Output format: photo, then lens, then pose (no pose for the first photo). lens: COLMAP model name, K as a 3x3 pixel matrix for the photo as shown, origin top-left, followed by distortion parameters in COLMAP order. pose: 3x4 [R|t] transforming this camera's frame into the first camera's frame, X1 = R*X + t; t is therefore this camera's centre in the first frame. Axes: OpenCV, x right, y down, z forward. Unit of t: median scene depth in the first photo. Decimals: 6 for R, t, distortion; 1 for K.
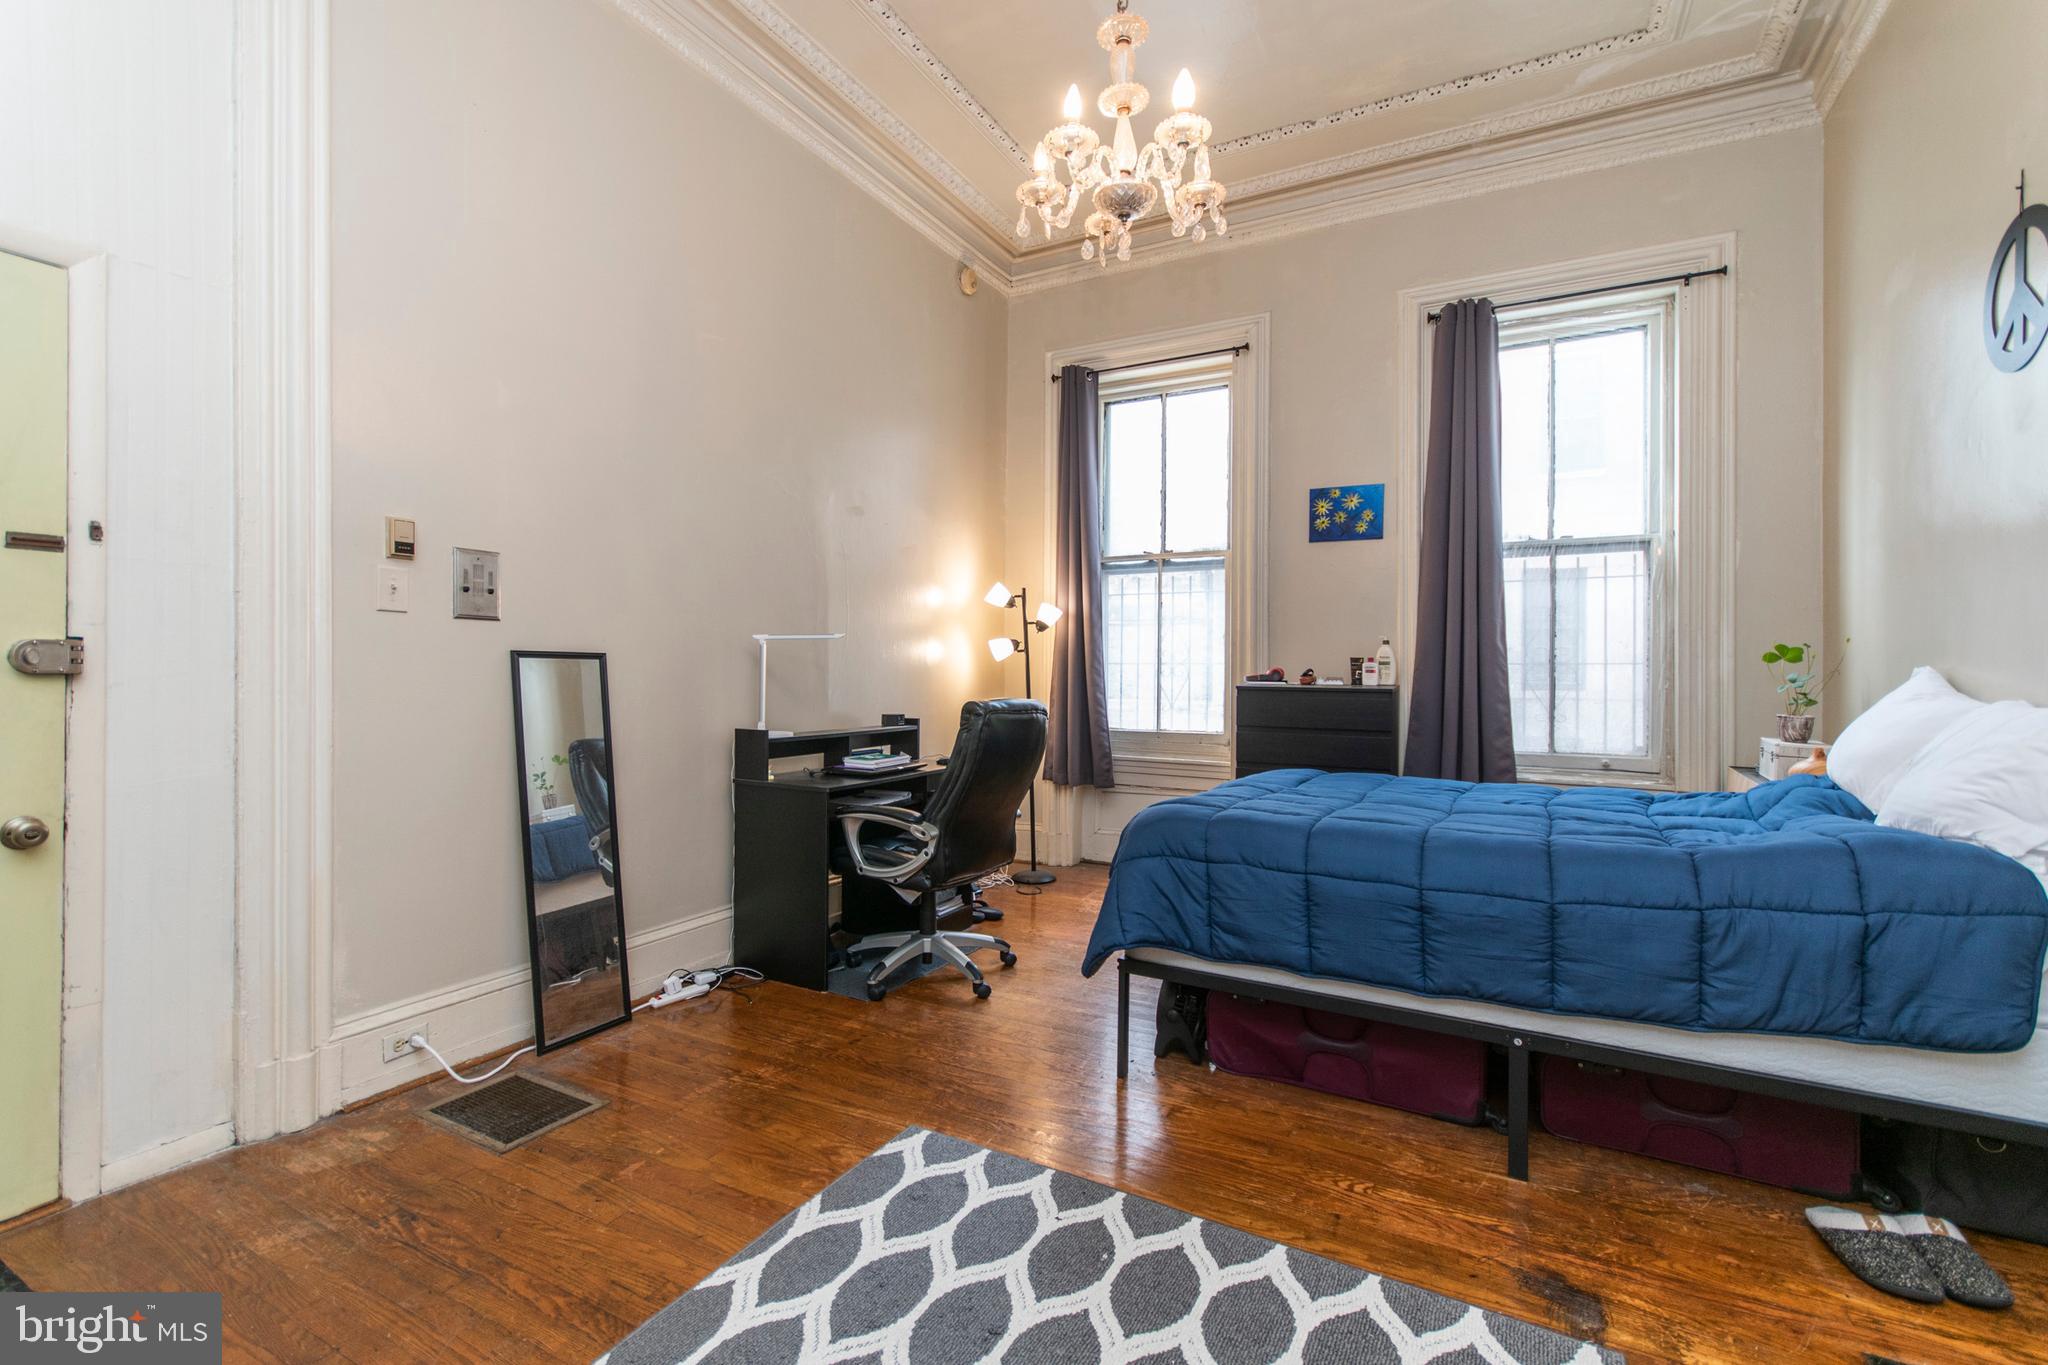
lens RADIAL K [[934.6, 0, 973.5], [0, 934.6, 675.8], [0, 0, 1]] dist [0.014544, -0.003804]
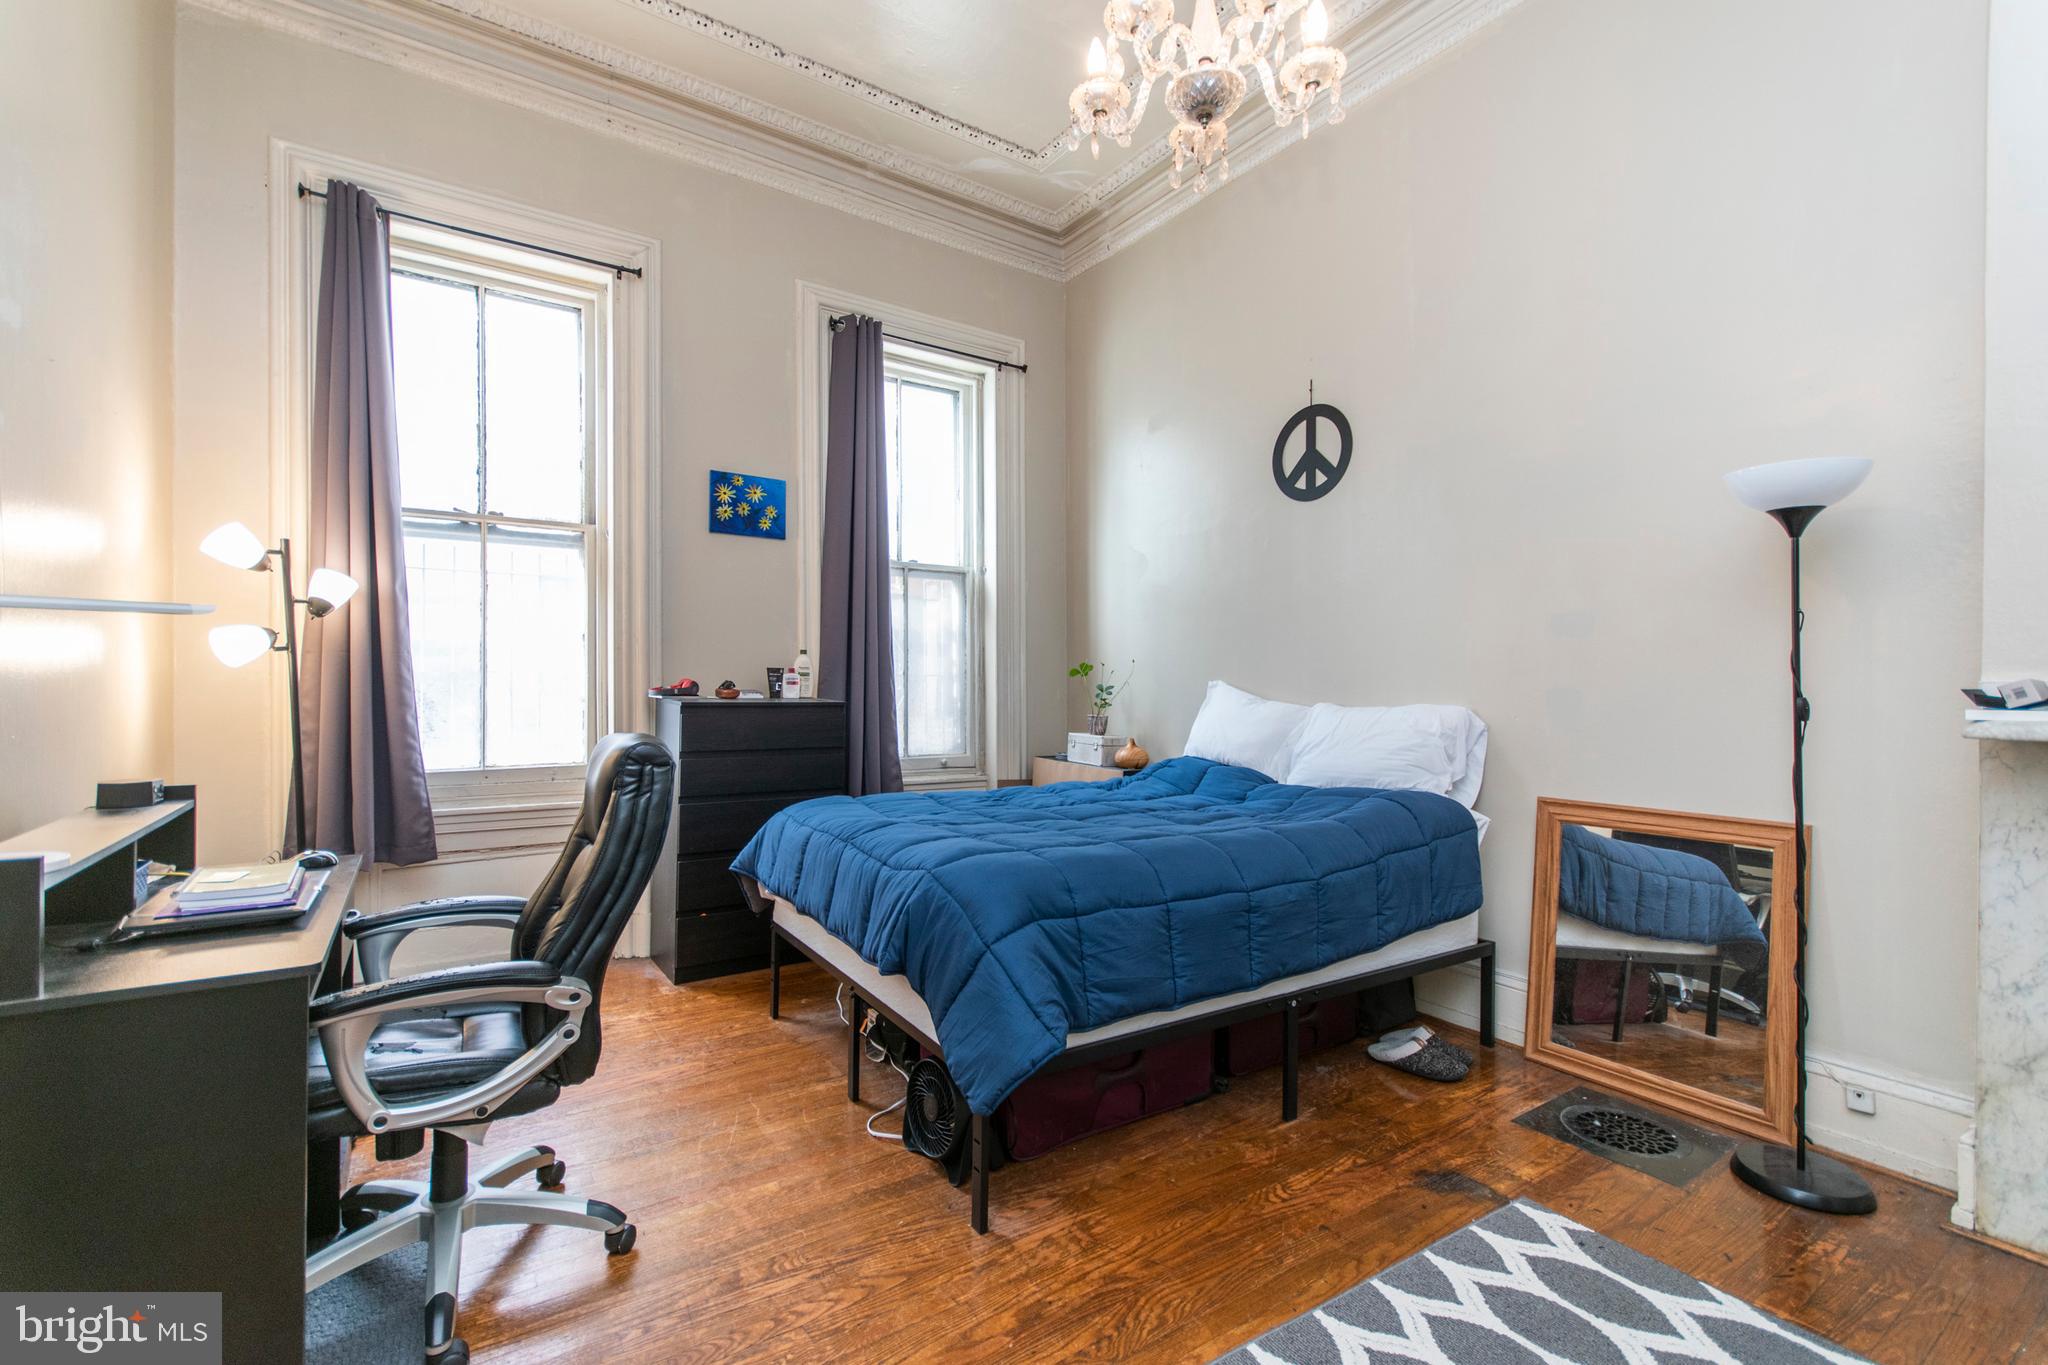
lens RADIAL K [[934.6, 0, 1058.2], [0, 934.6, 680.8], [0, 0, 1]] dist [0.014544, -0.003804]
pose [[0.435103, -0.001917, 0.900378, -0.278822], [0.001551, 0.999998, 0.001380, -0.007517], [-0.900379, 0.000796, 0.435105, 0.349298]]
